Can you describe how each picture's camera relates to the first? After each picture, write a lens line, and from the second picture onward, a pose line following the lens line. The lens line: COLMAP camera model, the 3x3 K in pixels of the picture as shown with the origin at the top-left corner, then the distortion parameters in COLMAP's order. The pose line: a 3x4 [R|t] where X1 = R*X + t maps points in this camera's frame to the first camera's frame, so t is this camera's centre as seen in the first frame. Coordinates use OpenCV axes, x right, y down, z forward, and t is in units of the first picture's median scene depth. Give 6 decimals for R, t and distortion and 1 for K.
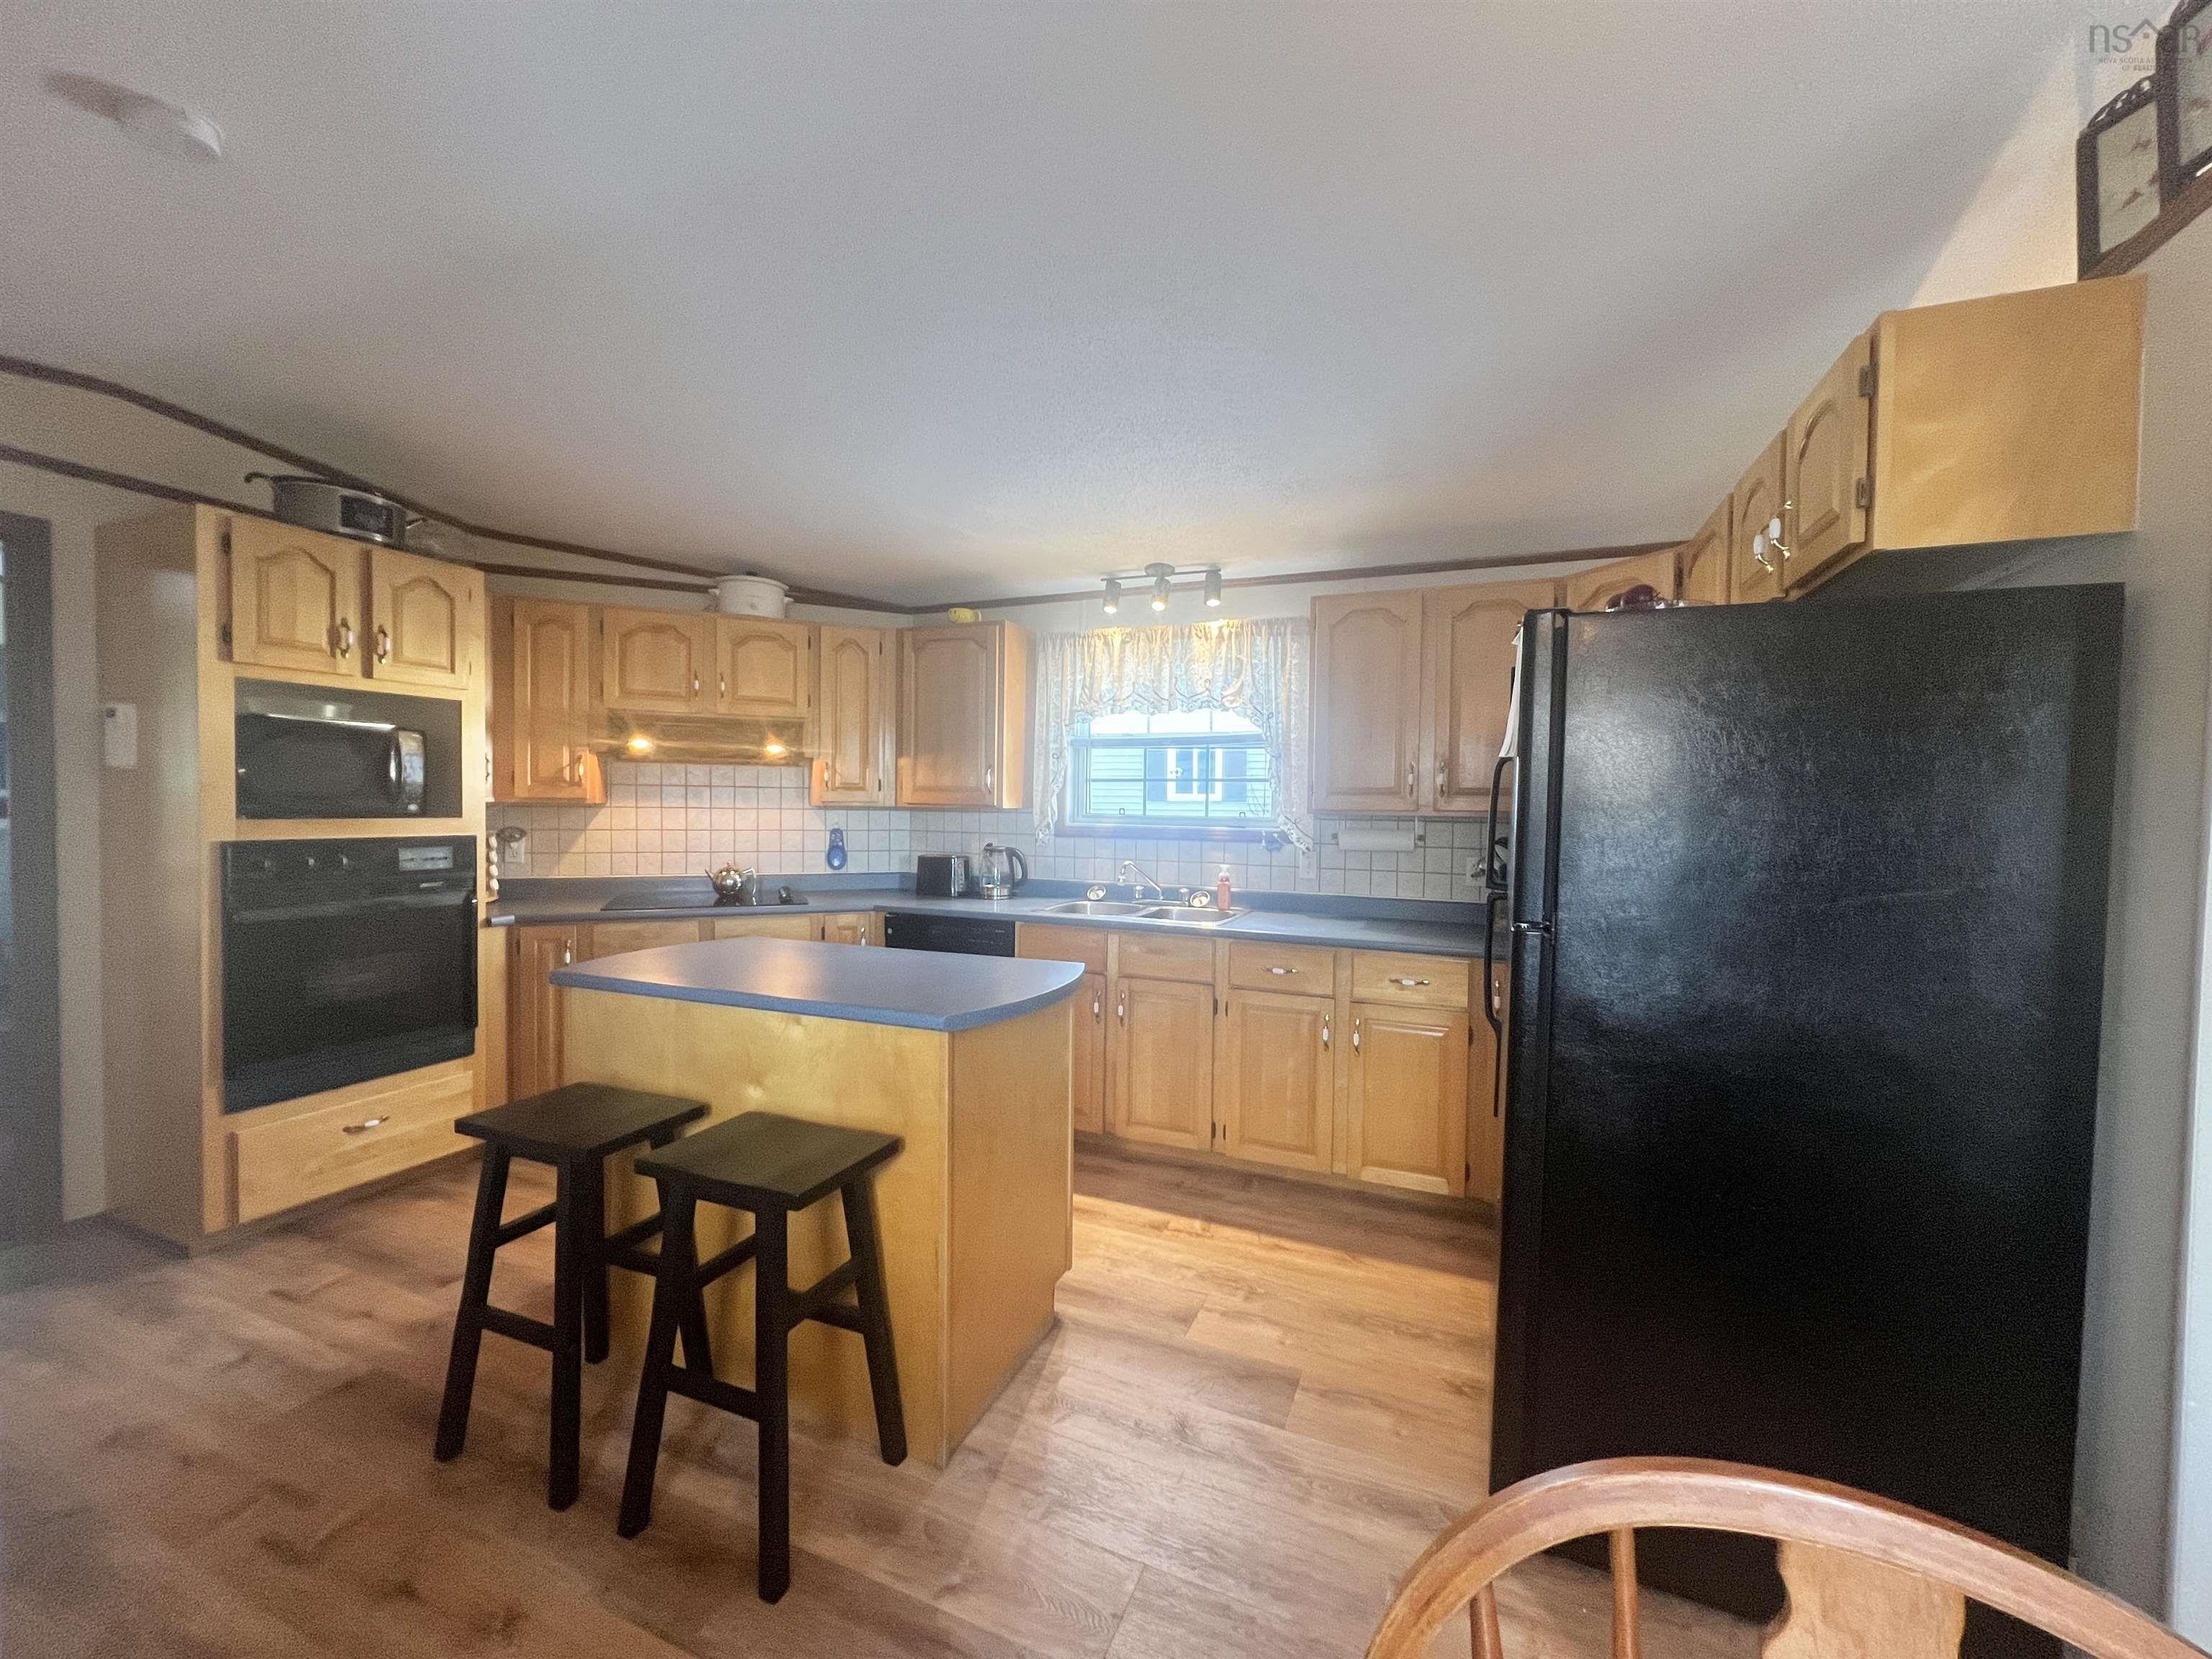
lens RADIAL K [[883.8, 0, 1107.8], [0, 883.8, 825.6], [0, 0, 1]] dist [-0.002901, 0.001671]
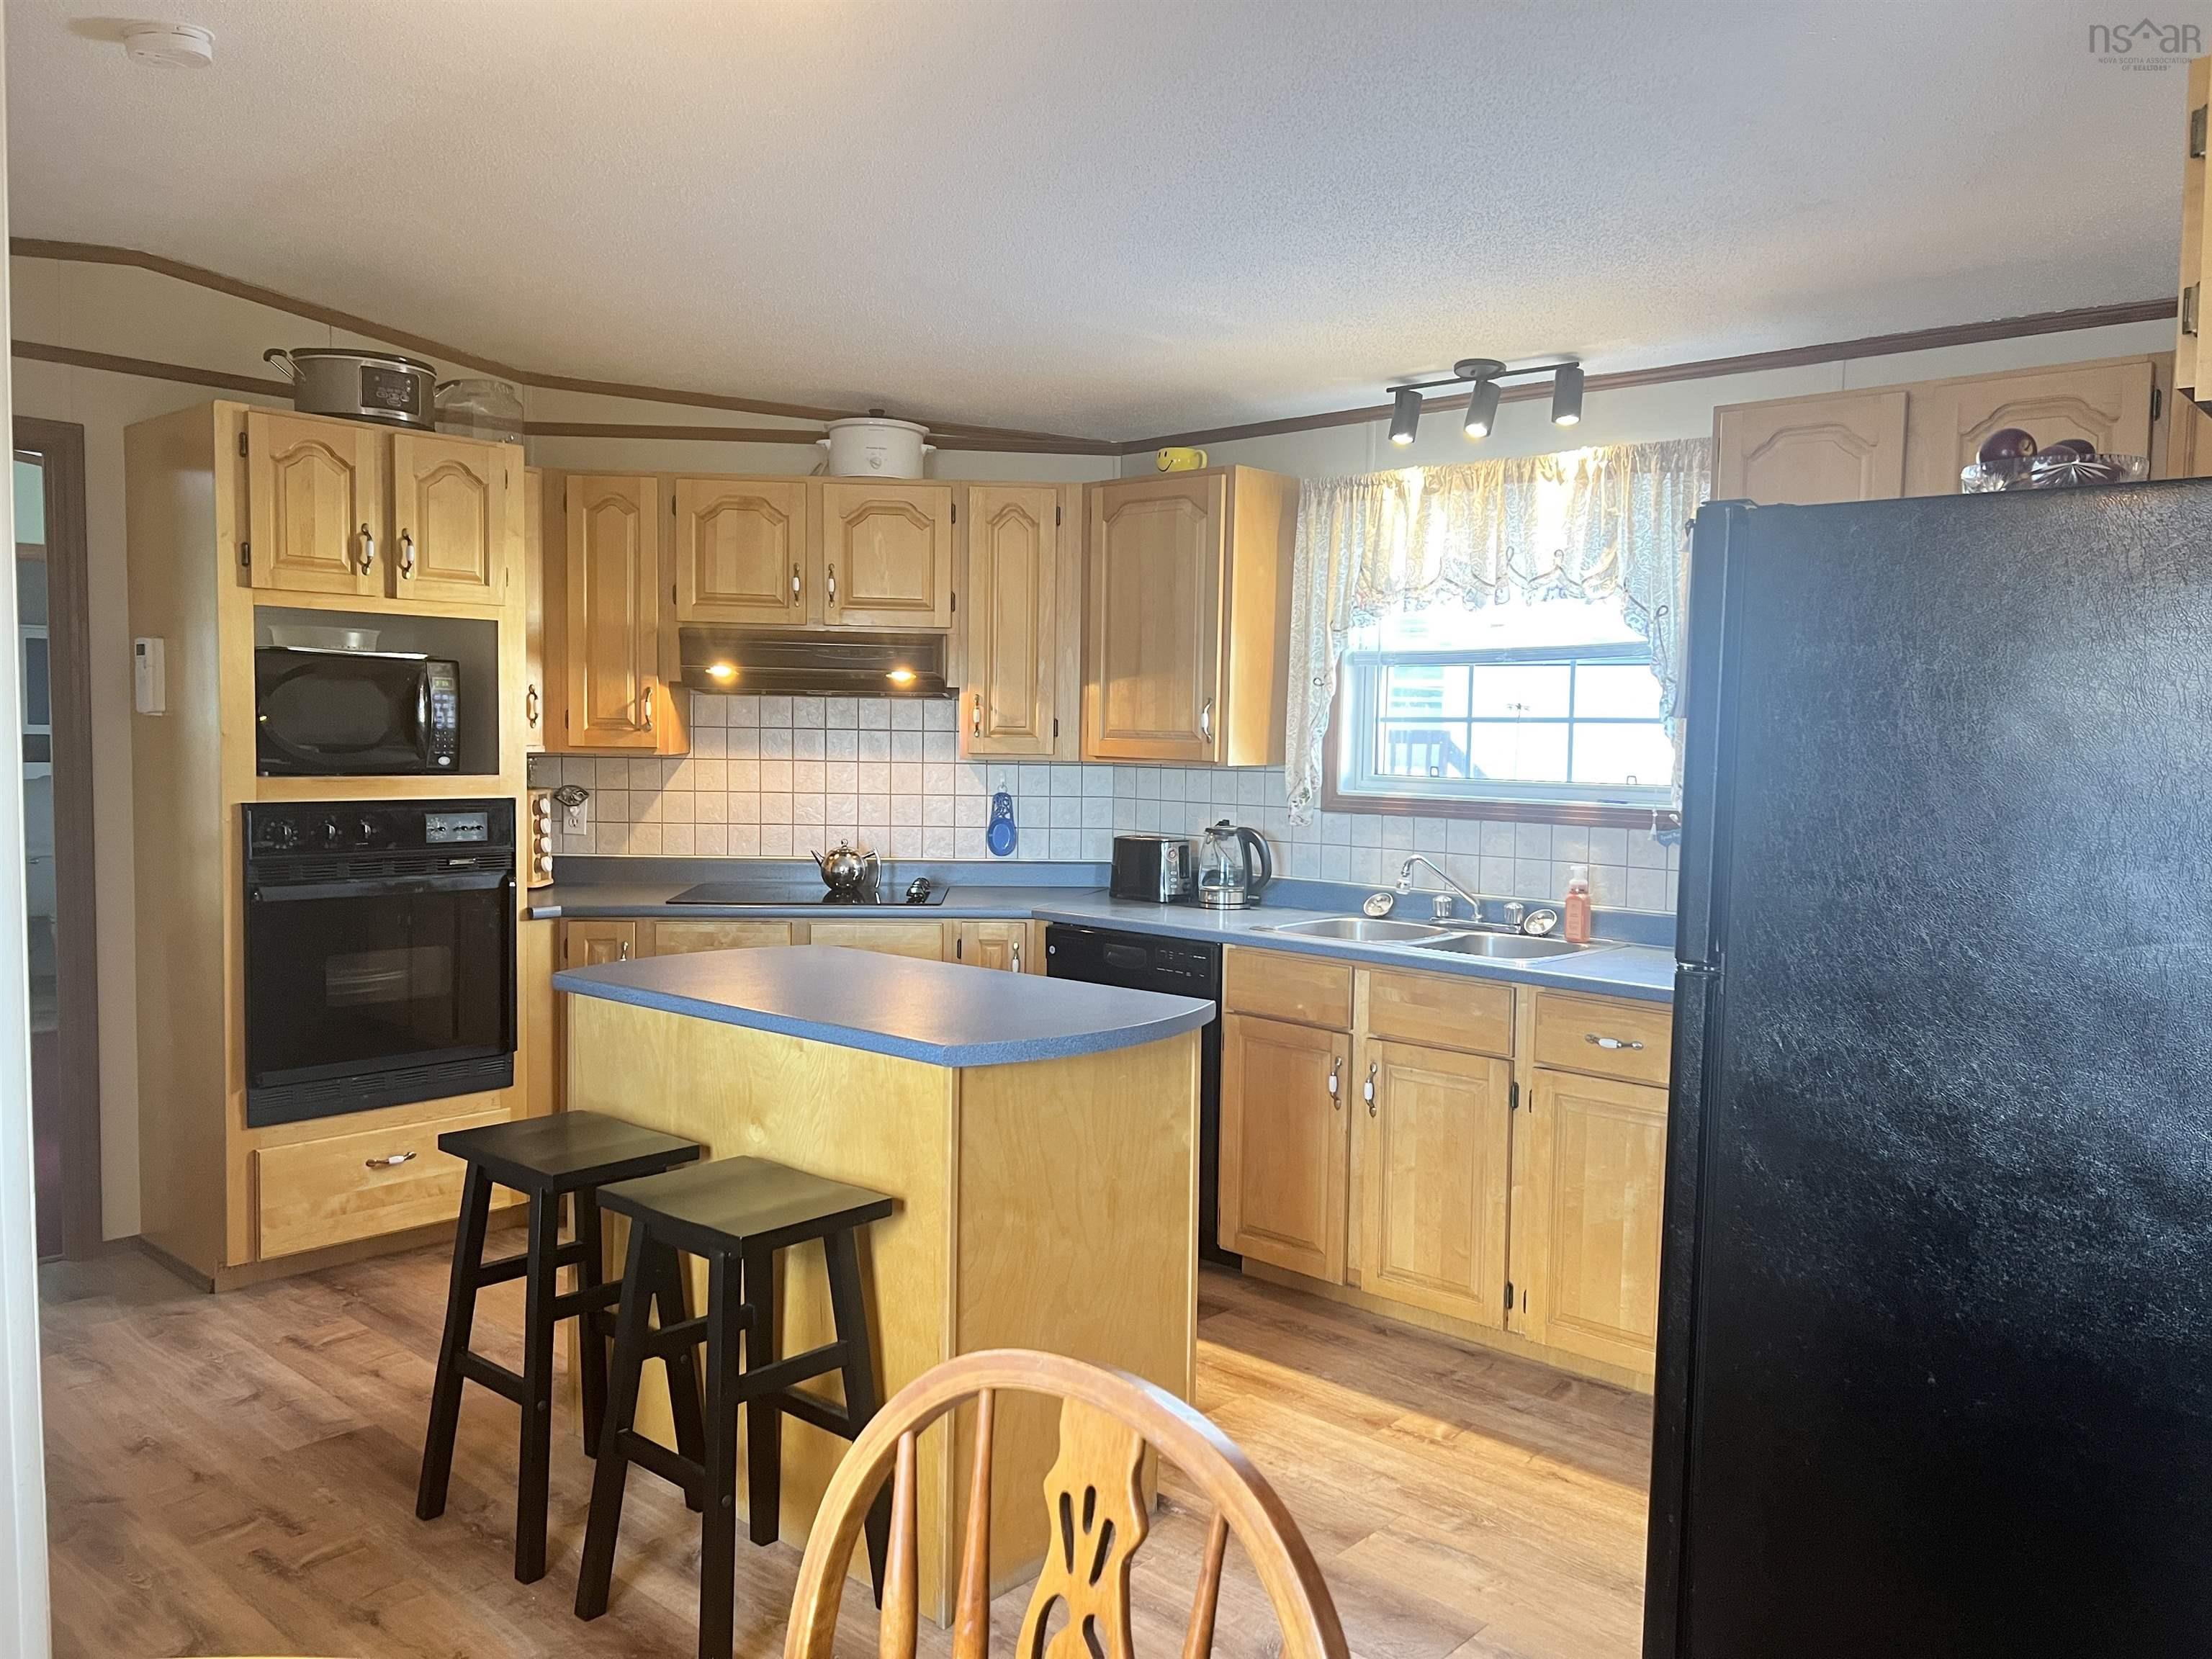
lens RADIAL K [[1668.5, 0, 1107.0], [0, 1668.5, 827.4], [0, 0, 1]] dist [0.047482, -0.030128]
pose [[0.943350, 0.021339, -0.331113, 0.251757], [-0.011359, 0.999422, 0.032048, -0.016523], [0.331606, -0.026472, 0.943047, -0.199112]]
